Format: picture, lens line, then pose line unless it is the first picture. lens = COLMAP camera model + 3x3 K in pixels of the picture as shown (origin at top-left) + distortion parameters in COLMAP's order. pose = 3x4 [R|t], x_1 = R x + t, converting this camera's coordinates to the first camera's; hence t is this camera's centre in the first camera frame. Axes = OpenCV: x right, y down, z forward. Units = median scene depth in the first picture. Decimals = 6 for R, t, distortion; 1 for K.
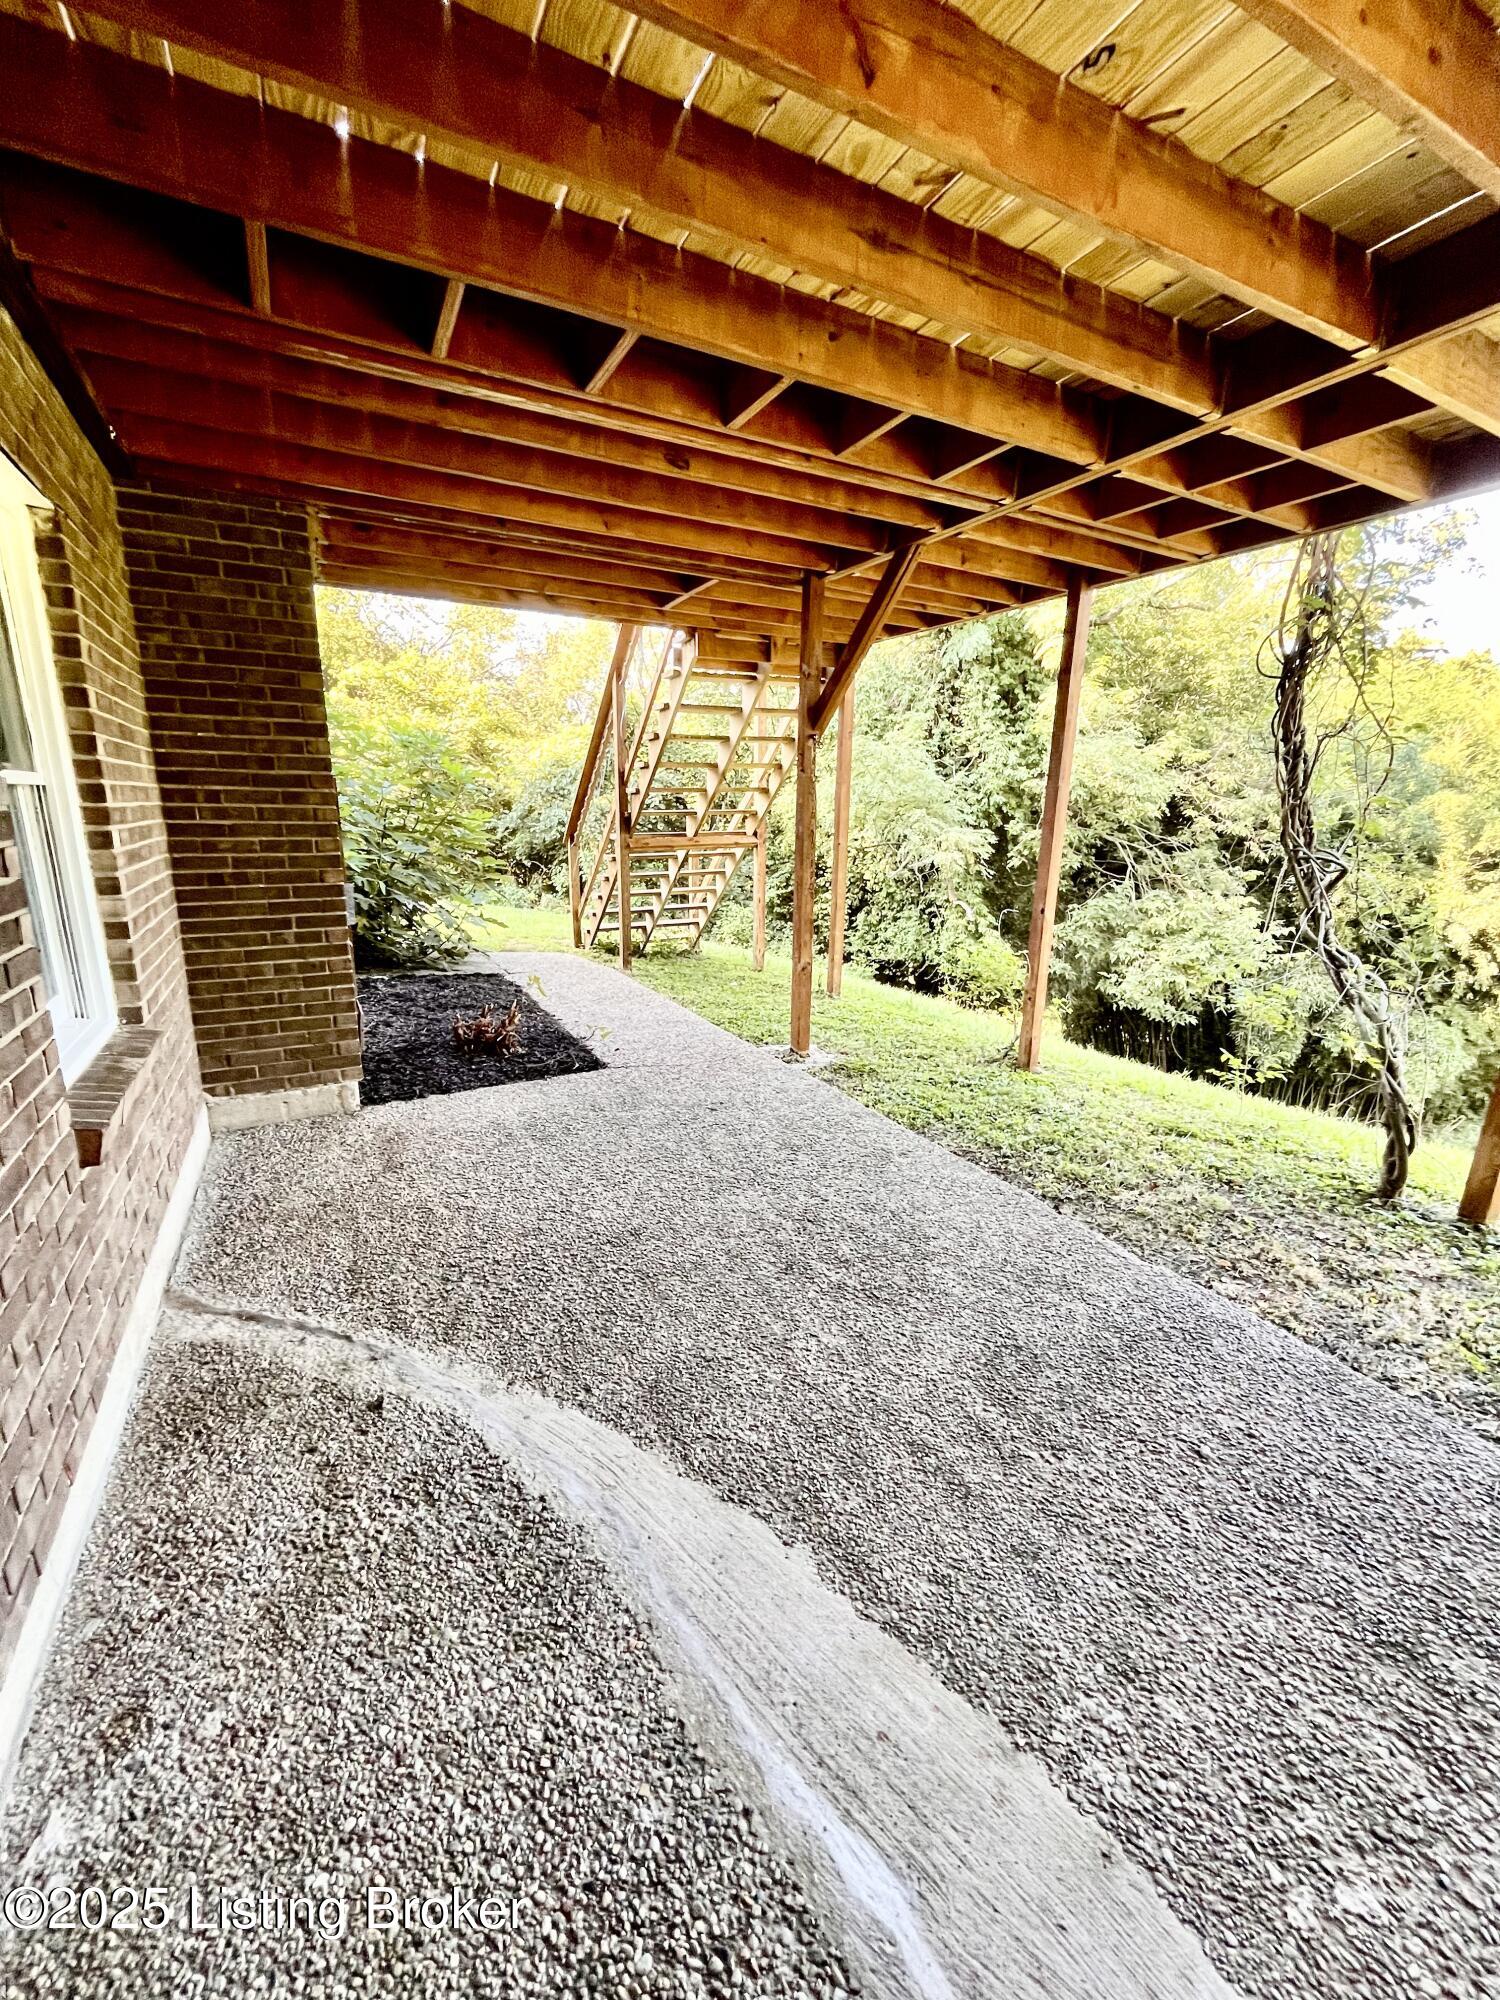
lens RADIAL K [[817.9, 0, 755.0], [0, 817.9, 1005.1], [0, 0, 1]] dist [-0.002763, 0.000311]
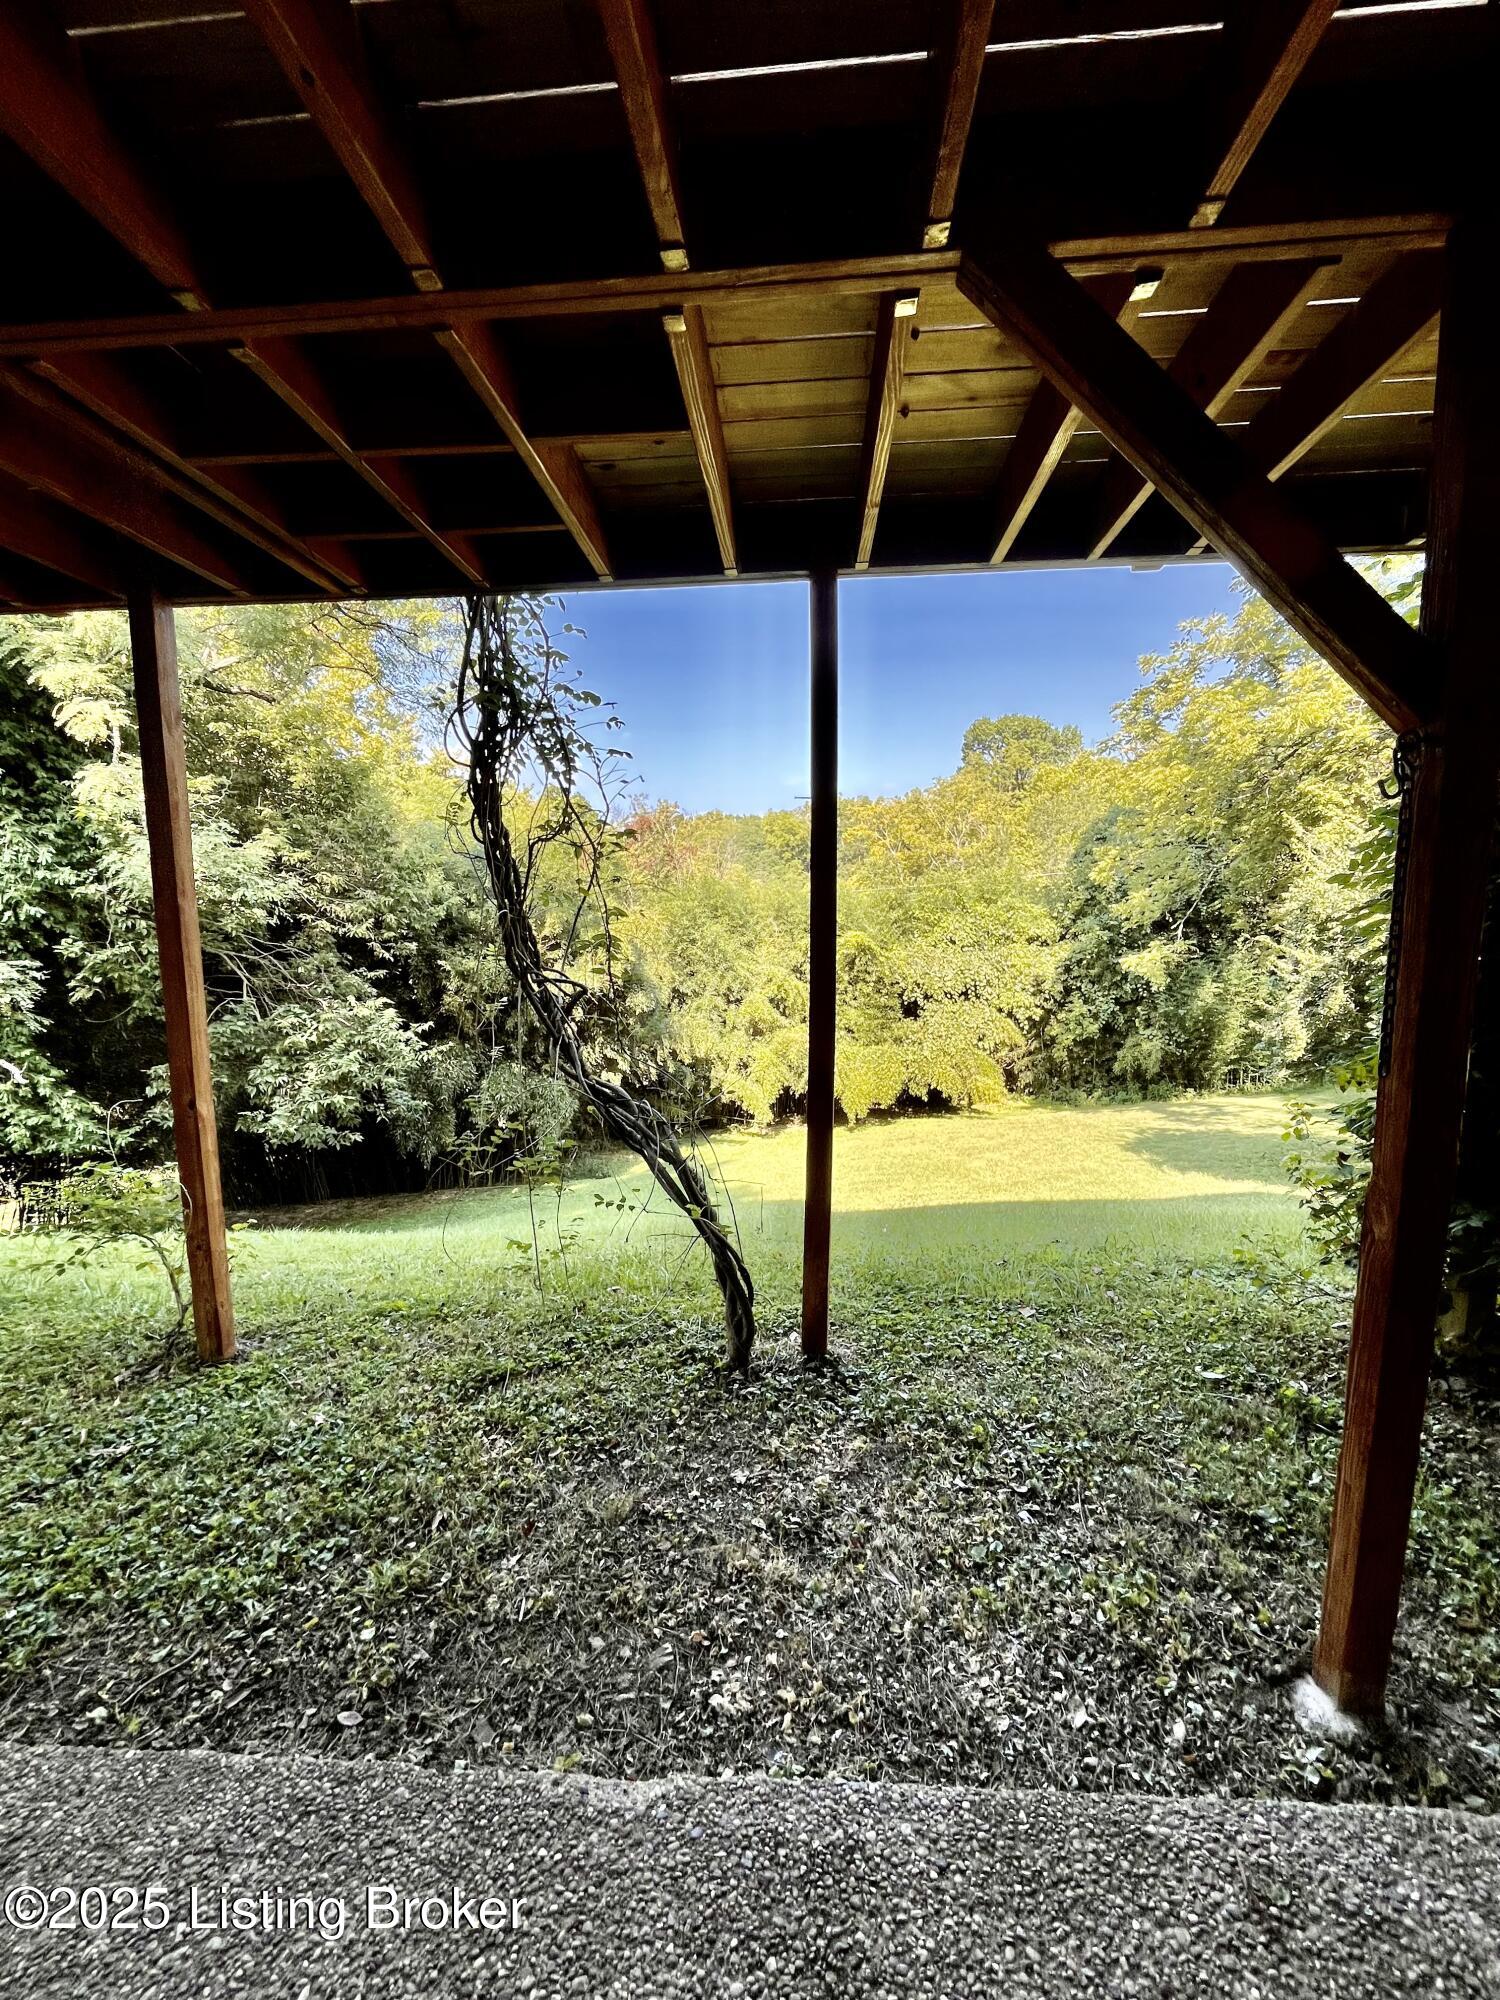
lens RADIAL K [[817.9, 0, 750.5], [0, 817.9, 997.0], [0, 0, 1]] dist [-0.002763, 0.000311]
pose [[0.534002, -0.130349, 0.835375, 0.029004], [0.231781, 0.972761, 0.003624, -0.037669], [-0.813093, 0.191689, 0.549669, 0.118155]]
